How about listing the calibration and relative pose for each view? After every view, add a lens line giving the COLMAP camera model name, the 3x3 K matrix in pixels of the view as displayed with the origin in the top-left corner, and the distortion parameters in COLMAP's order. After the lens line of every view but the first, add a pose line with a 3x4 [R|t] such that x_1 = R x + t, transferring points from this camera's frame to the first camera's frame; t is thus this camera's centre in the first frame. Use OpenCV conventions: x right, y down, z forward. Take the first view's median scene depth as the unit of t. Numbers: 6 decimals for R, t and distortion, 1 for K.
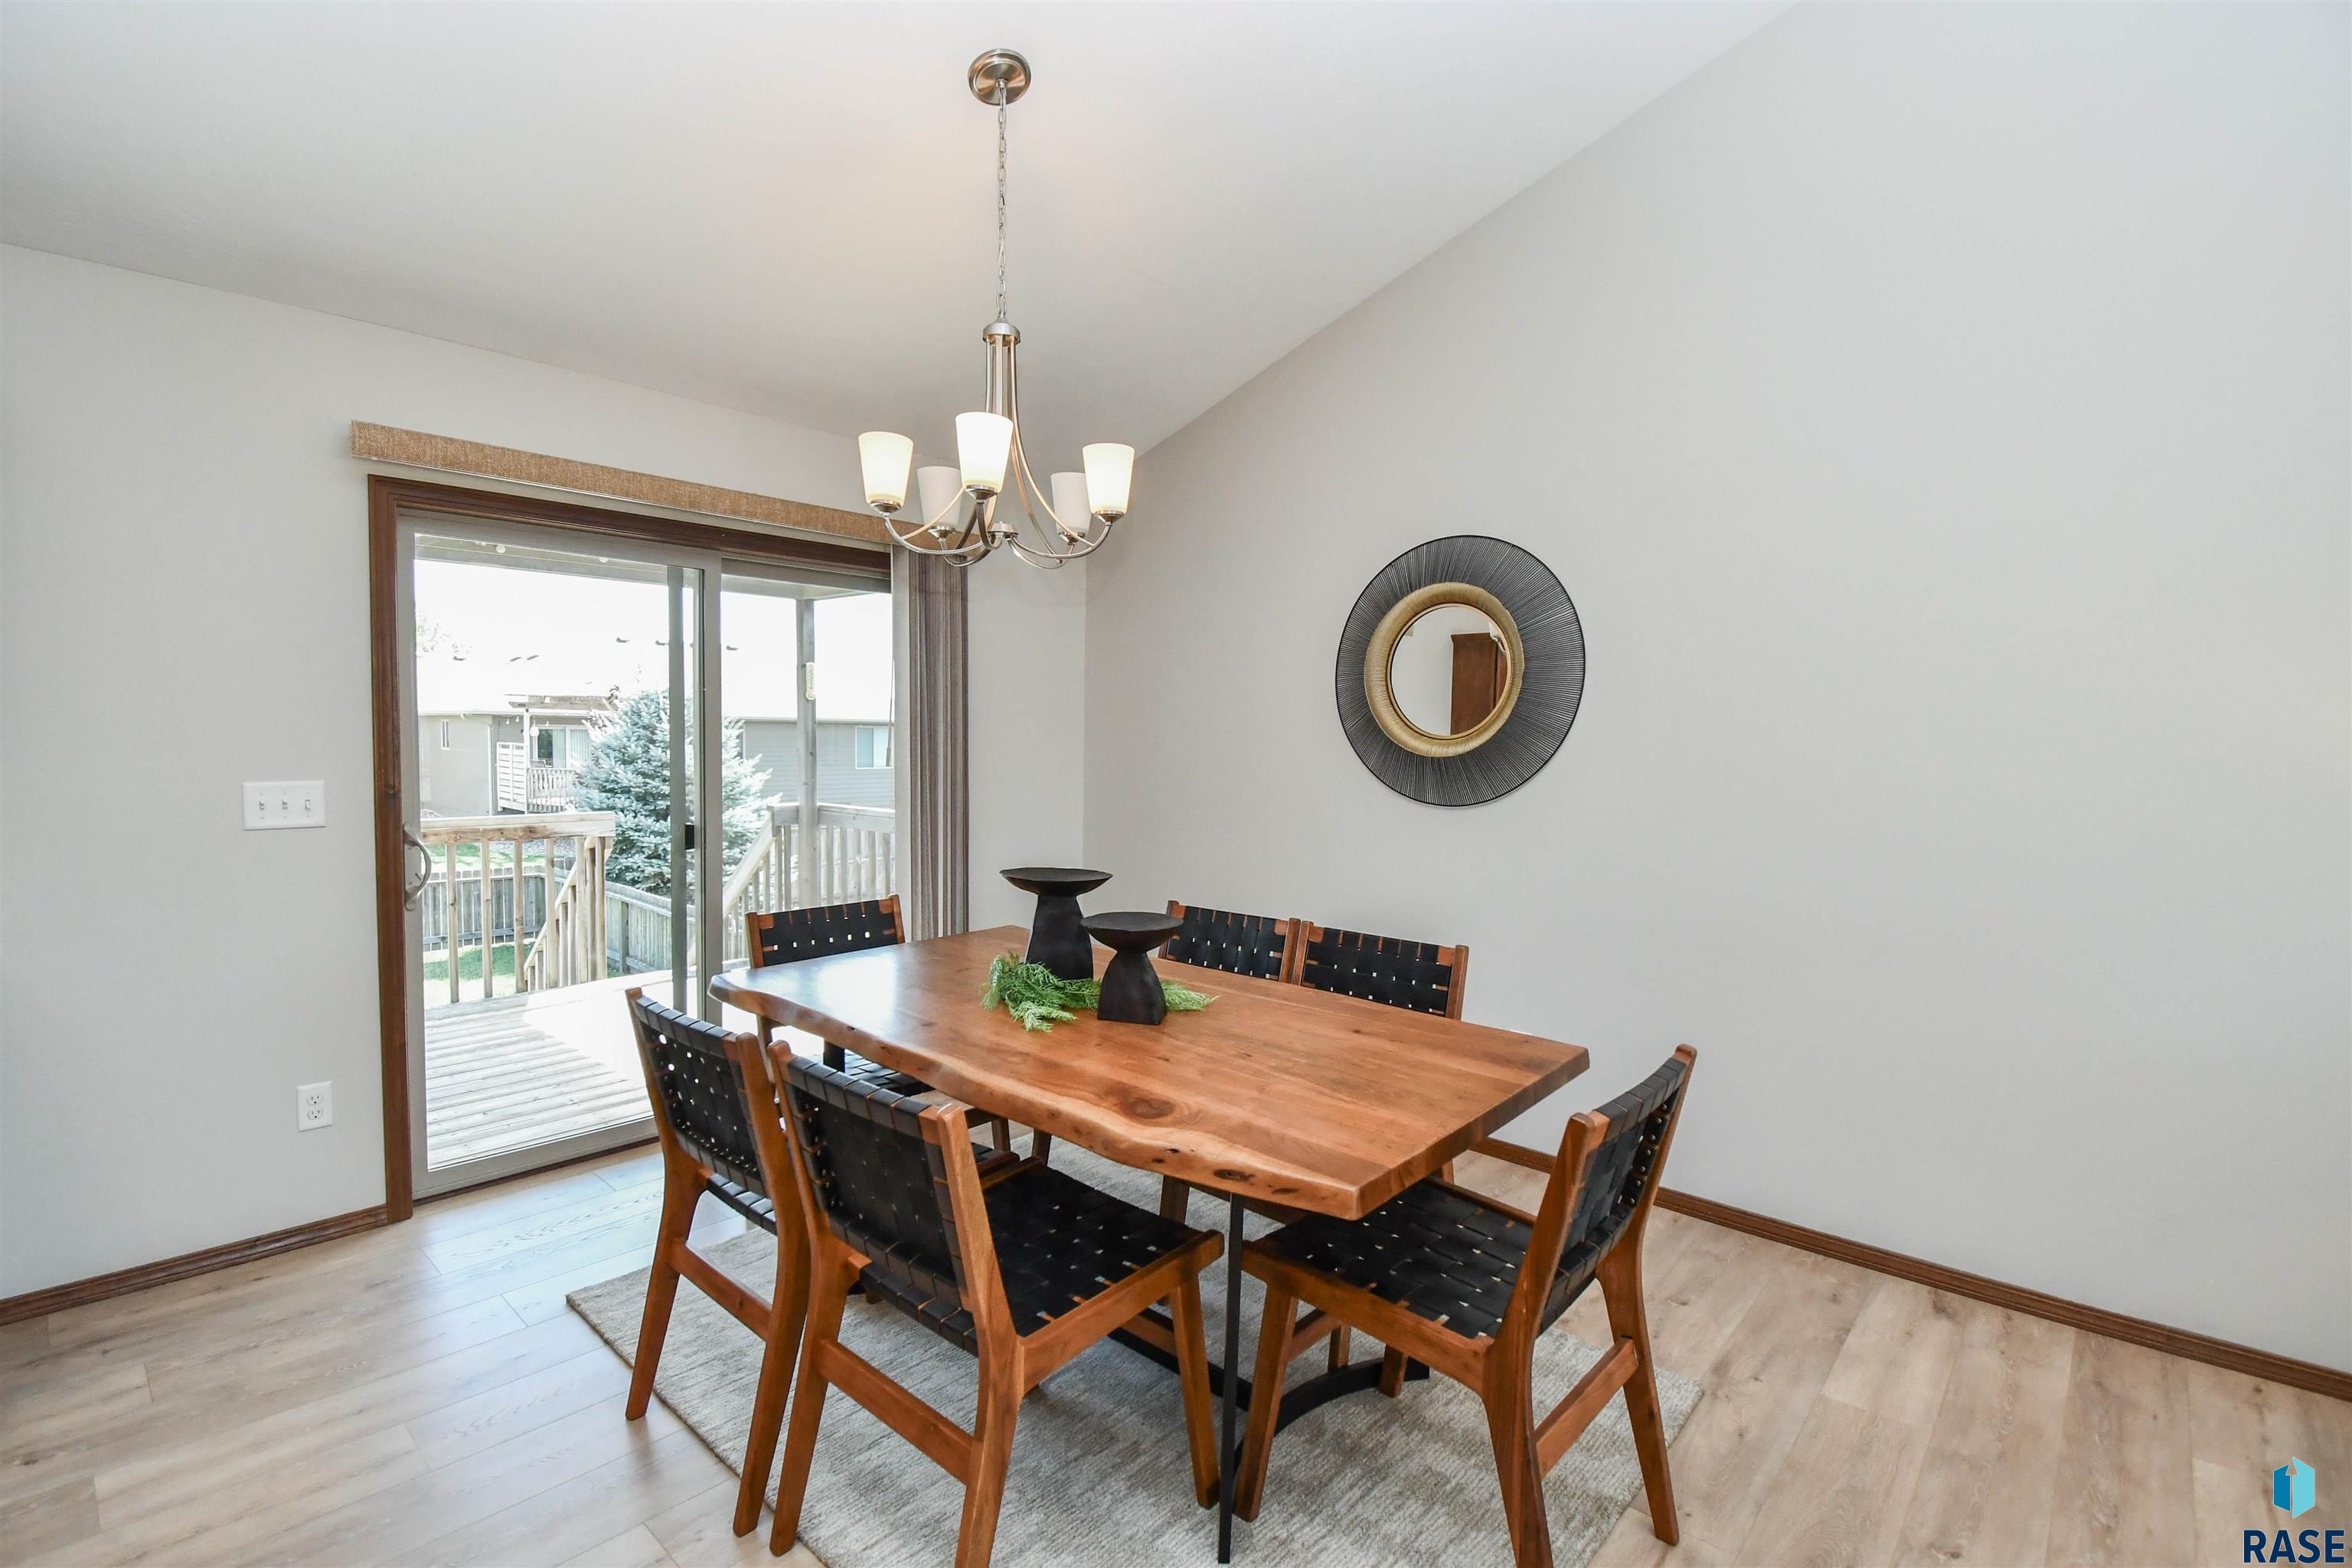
lens RADIAL K [[1044.5, 0, 1176.0], [0, 1044.5, 784.0], [0, 0, 1]] dist [0.018051, -0.023663]
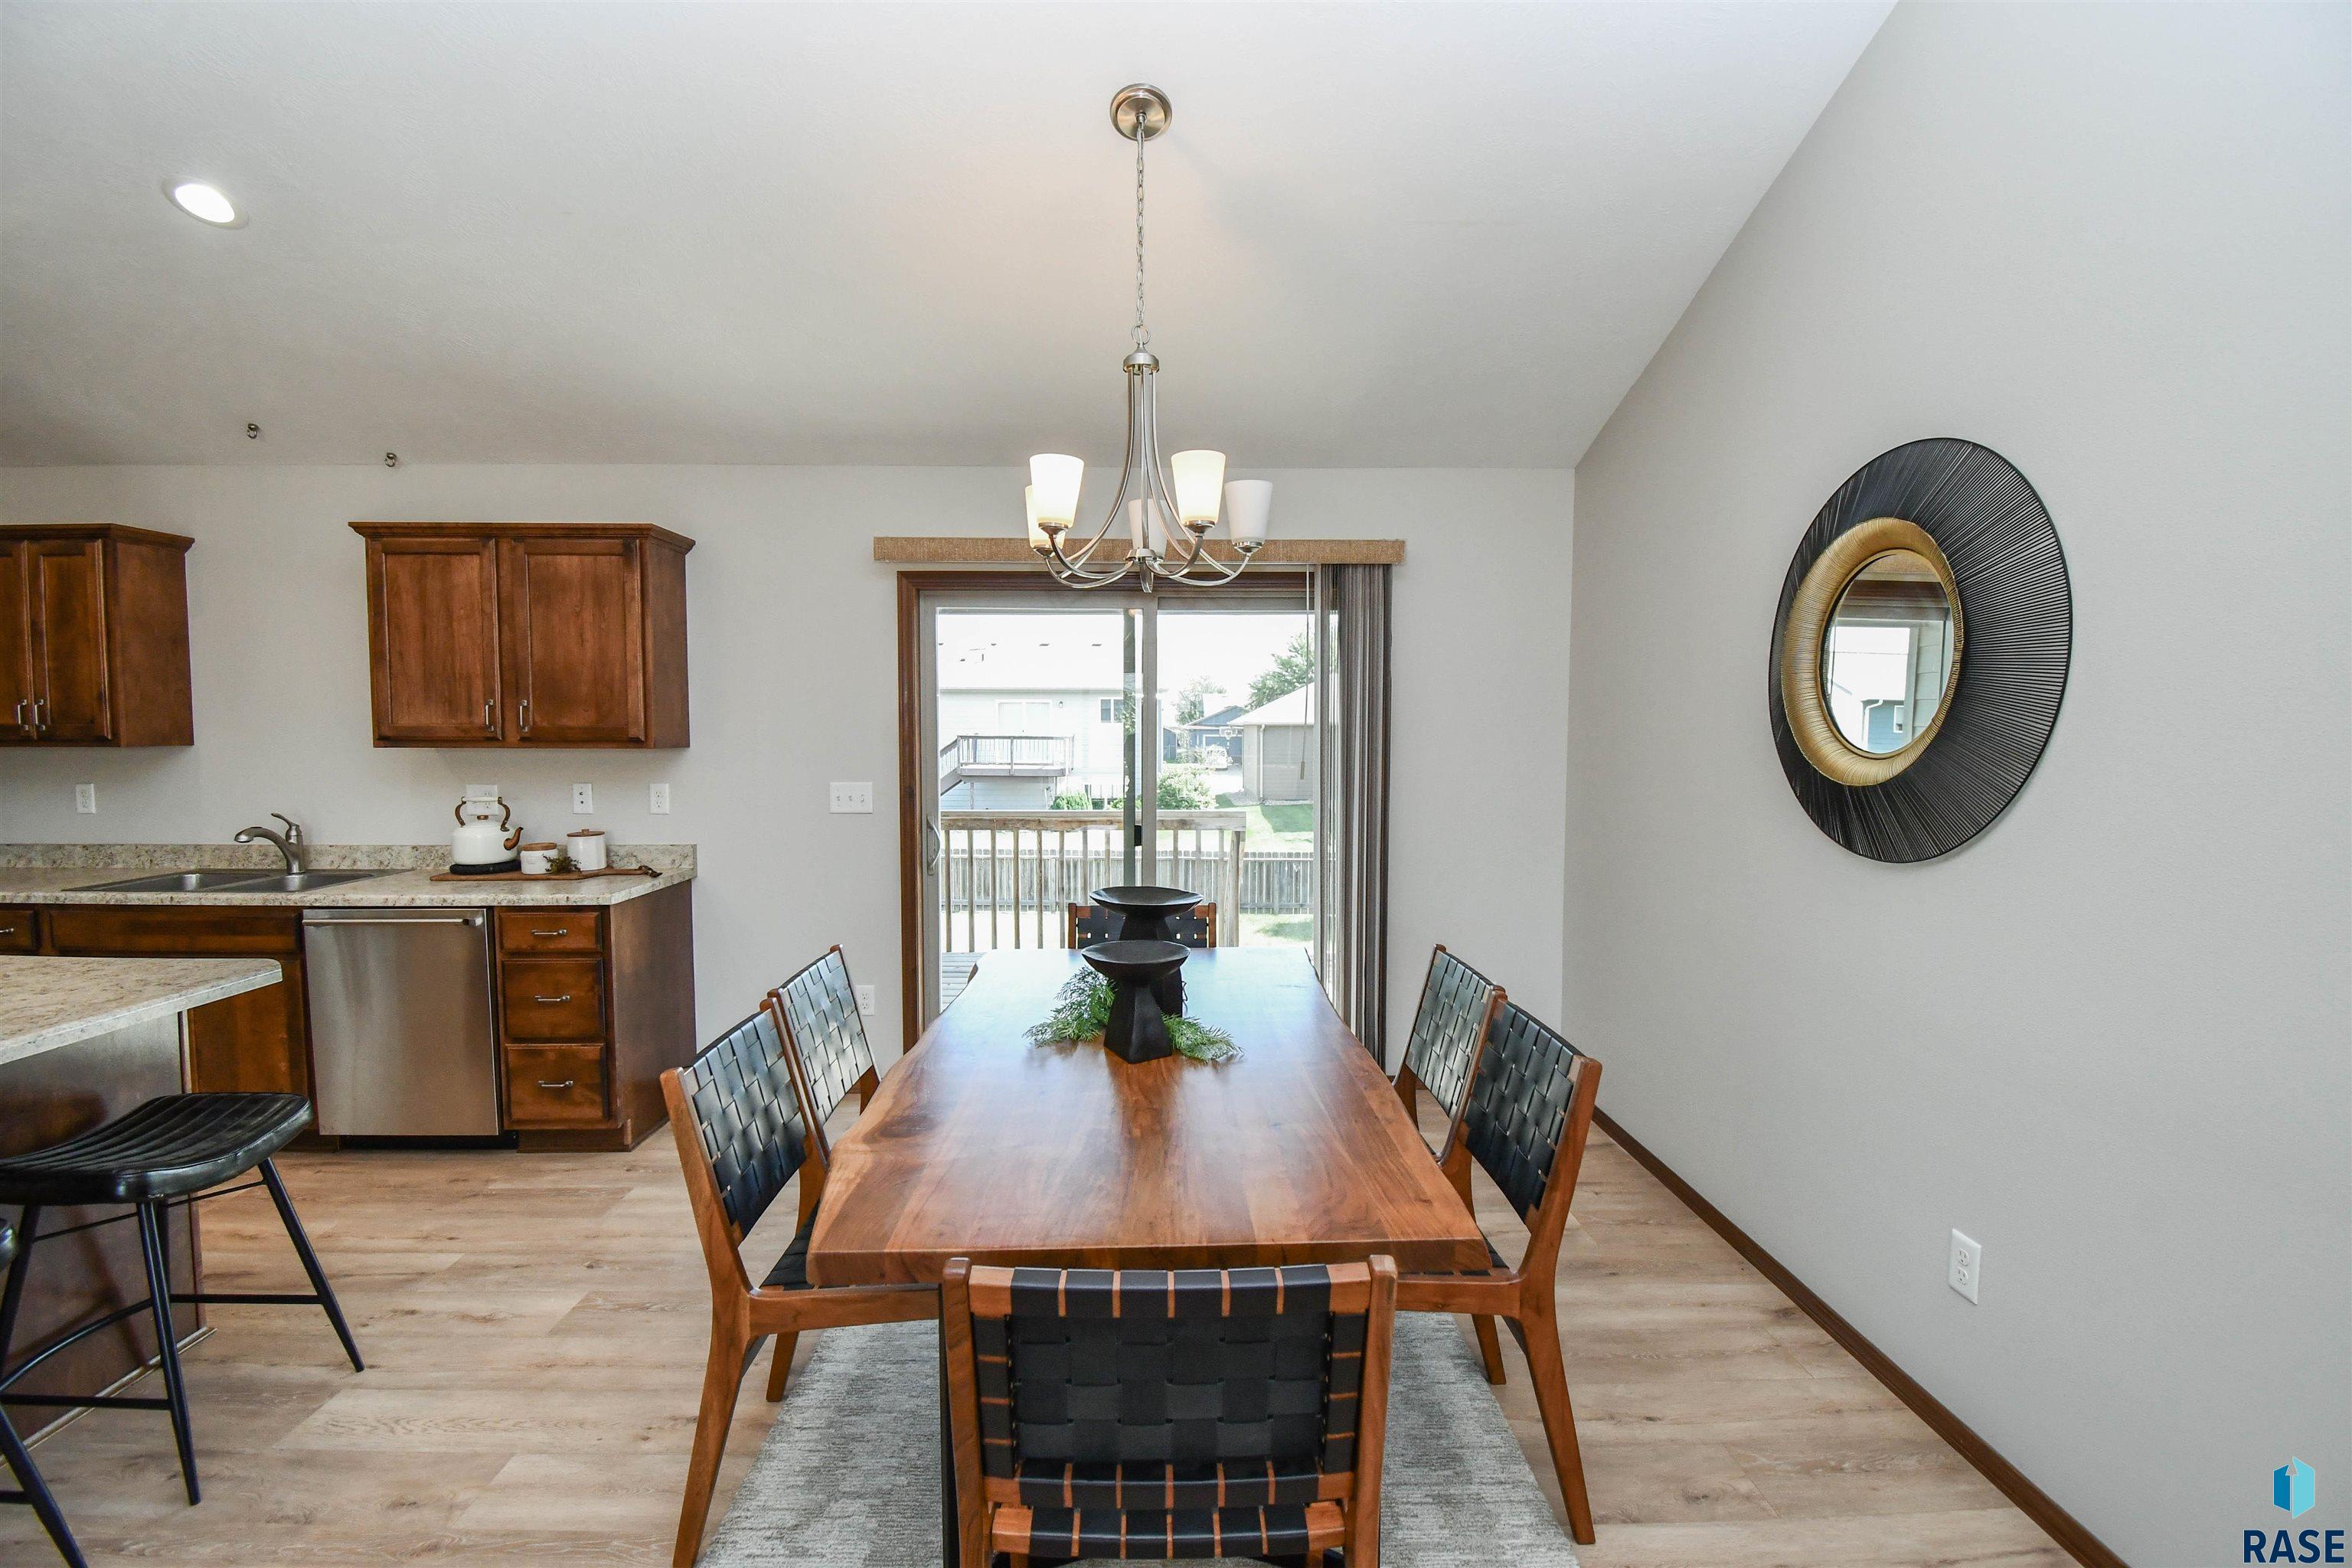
lens RADIAL K [[993.8, 0, 1077.5], [0, 993.8, 797.7], [0, 0, 1]] dist [-0.001190, -0.000137]
pose [[0.695940, 0.034524, -0.717269, 0.398742], [-0.026591, 0.999398, 0.022302, -0.020710], [0.717607, 0.003552, 0.696439, 0.224592]]
